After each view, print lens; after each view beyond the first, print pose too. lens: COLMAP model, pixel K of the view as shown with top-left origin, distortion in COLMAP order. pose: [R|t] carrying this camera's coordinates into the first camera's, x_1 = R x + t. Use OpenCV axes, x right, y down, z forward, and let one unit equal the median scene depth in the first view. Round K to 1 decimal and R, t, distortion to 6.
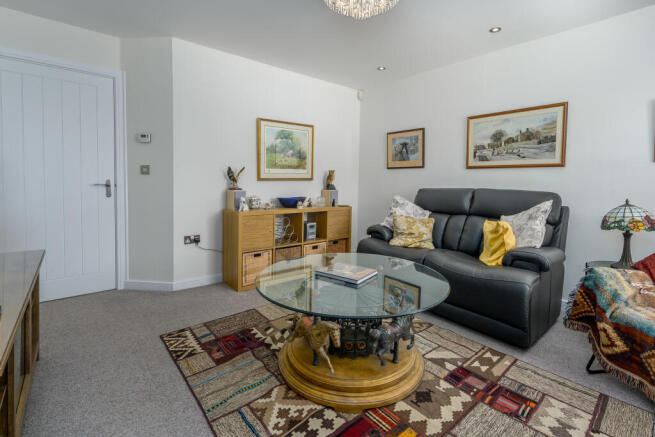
lens RADIAL K [[297.3, 0, 323.7], [0, 297.3, 219.2], [0, 0, 1]] dist [0.001697, -0.000473]
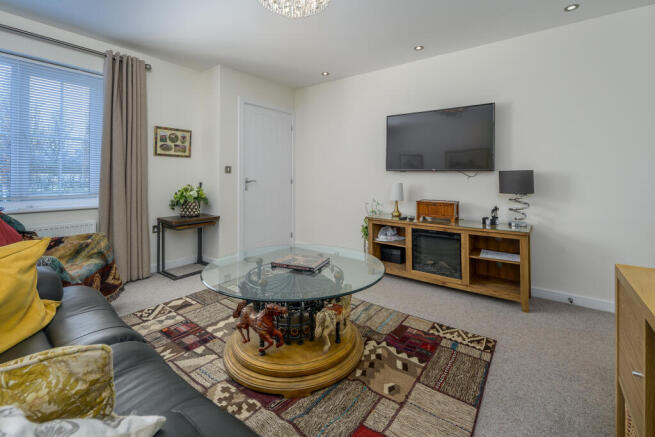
lens RADIAL K [[297.3, 0, 323.7], [0, 297.3, 219.2], [0, 0, 1]] dist [0.001697, -0.000473]
pose [[-0.973673, 0.012474, -0.227606, 0.224549], [-0.049142, 0.963535, 0.263032, -0.231301], [0.222587, 0.267293, -0.937555, 1.875410]]
